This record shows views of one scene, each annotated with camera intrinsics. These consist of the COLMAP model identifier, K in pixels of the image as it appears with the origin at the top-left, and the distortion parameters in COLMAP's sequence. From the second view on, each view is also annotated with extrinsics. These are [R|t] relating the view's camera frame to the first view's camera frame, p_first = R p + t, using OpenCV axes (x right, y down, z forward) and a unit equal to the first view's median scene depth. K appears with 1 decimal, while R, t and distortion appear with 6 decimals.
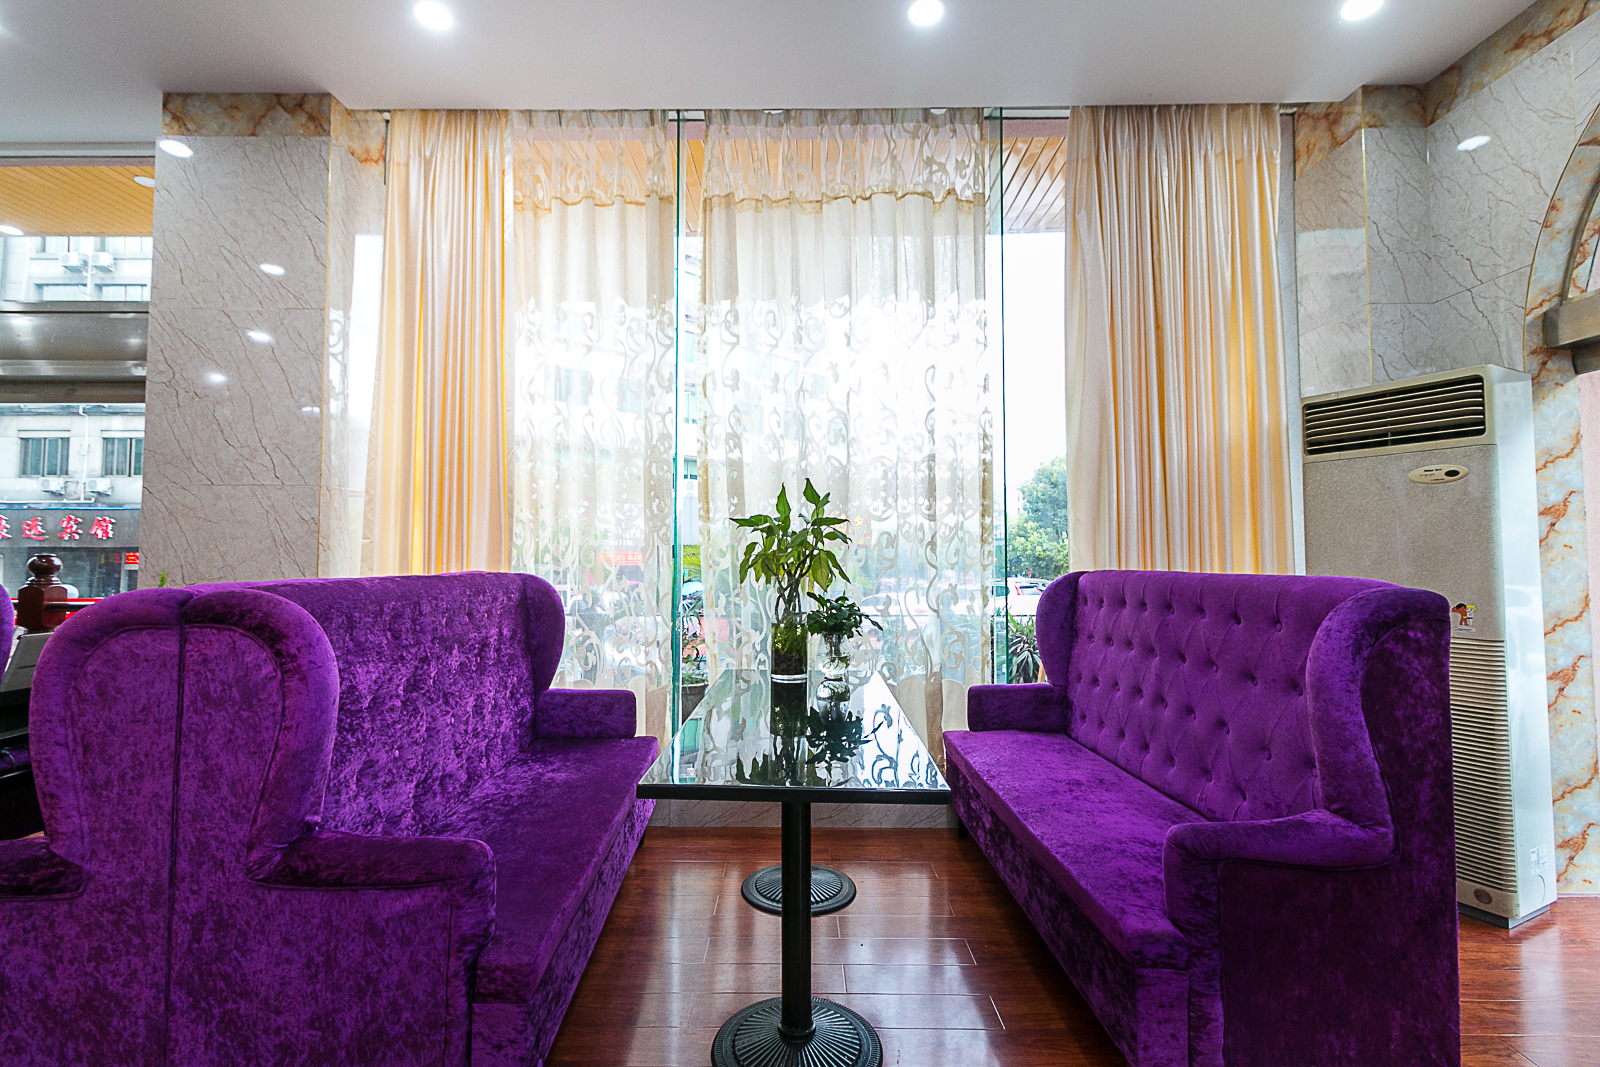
lens RADIAL K [[737.5, 0, 799.3], [0, 737.5, 521.5], [0, 0, 1]] dist [0.005413, 0.000537]
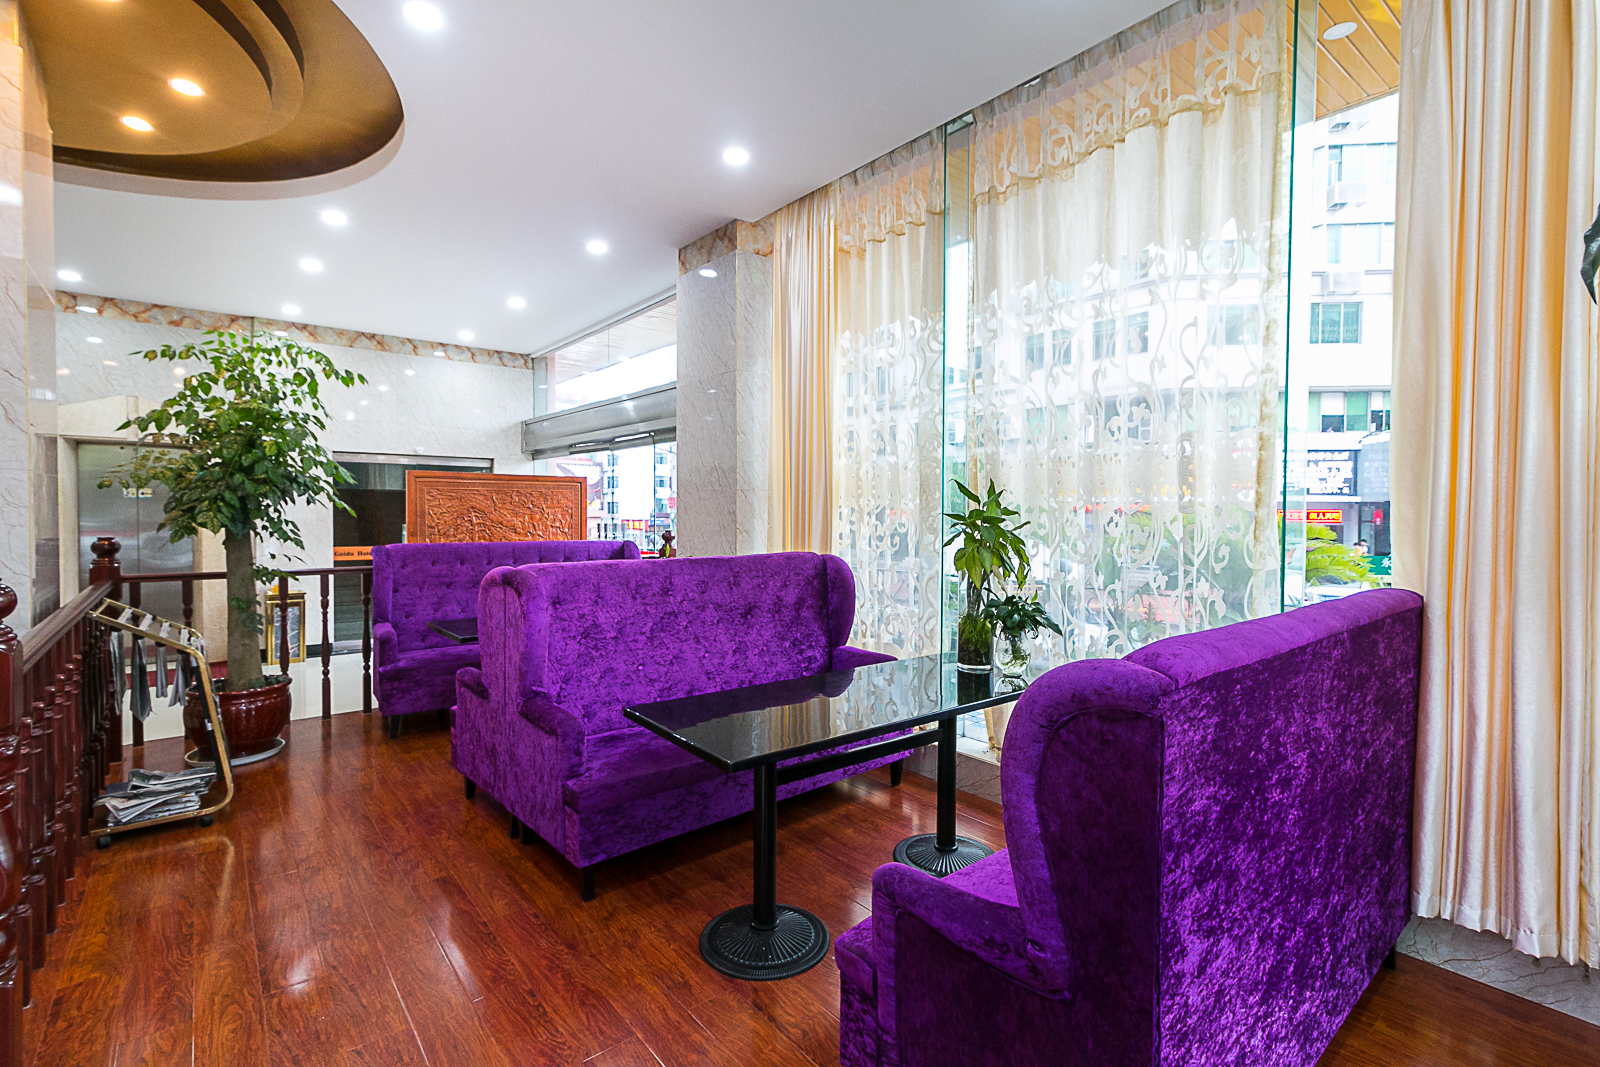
lens RADIAL K [[737.5, 0, 799.3], [0, 737.5, 521.5], [0, 0, 1]] dist [0.005413, 0.000537]
pose [[0.635841, 0.015602, -0.771662, 0.572369], [0.035338, 0.998159, 0.049299, -0.050721], [0.771011, -0.058615, 0.634119, 0.140153]]
